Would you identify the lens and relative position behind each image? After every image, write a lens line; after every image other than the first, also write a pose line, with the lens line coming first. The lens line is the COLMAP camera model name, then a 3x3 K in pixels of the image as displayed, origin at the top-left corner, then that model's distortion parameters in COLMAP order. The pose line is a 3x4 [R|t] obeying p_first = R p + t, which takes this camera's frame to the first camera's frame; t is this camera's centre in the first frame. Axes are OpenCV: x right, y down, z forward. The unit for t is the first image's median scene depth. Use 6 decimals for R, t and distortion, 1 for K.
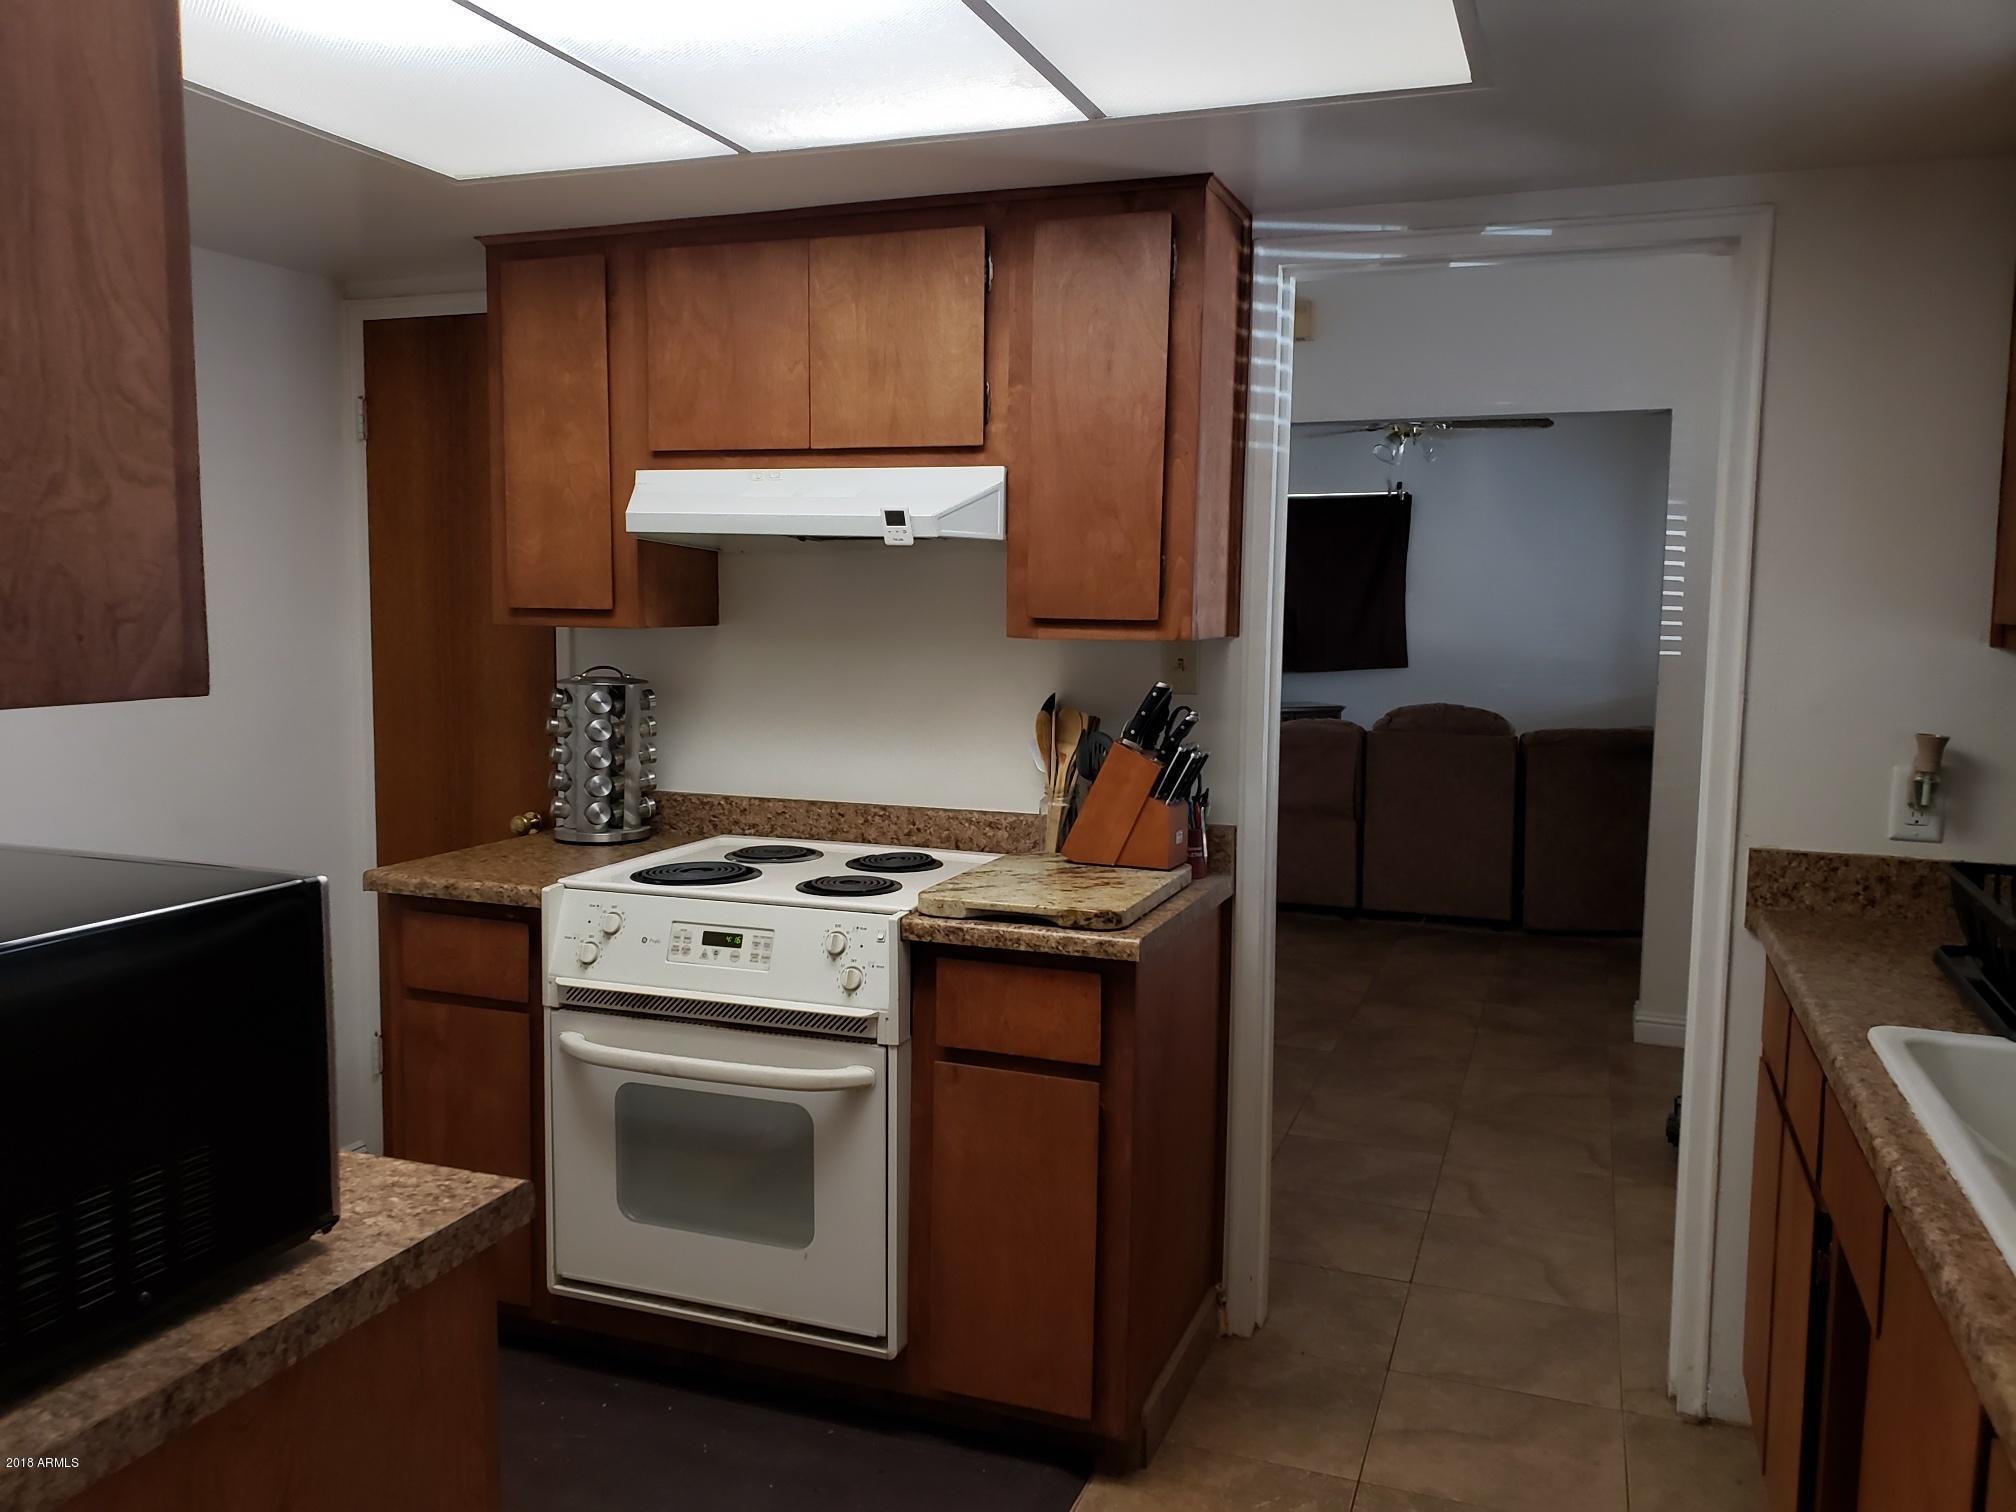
lens RADIAL K [[1644.6, 0, 1008.0], [0, 1644.6, 756.0], [0, 0, 1]] dist [0.011834, -0.001080]
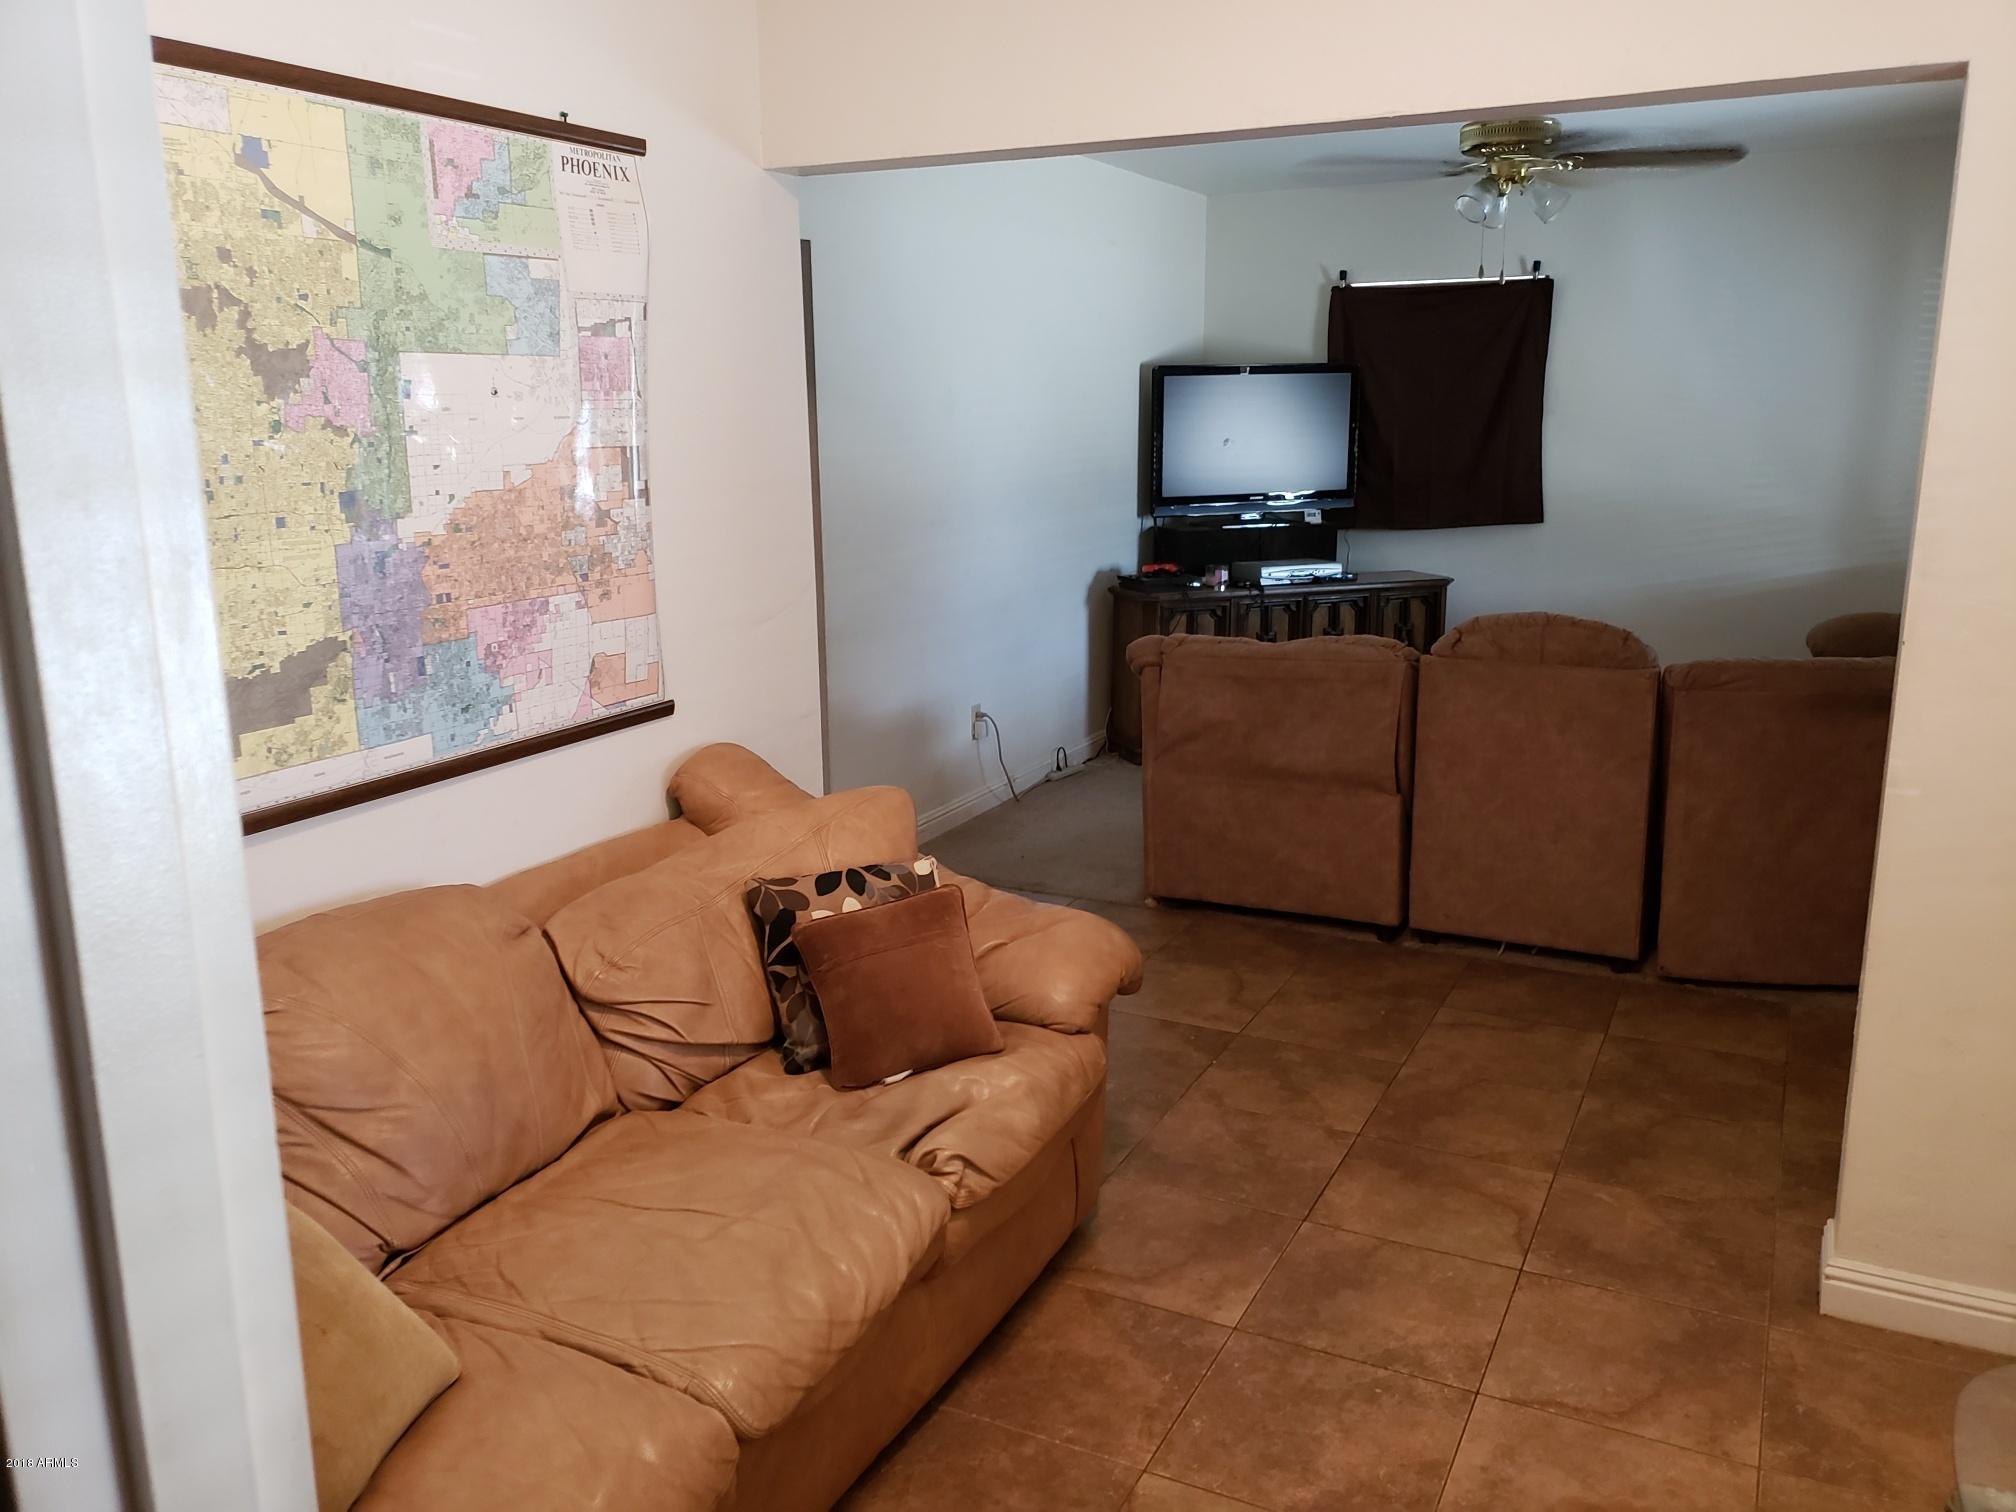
lens RADIAL K [[1644.6, 0, 1008.0], [0, 1644.6, 756.0], [0, 0, 1]] dist [0.011834, -0.001080]
pose [[0.992760, 0.003622, -0.120060, 0.136432], [0.009970, 0.993611, 0.112420, -0.050375], [0.119700, -0.112803, 0.986381, 0.345097]]
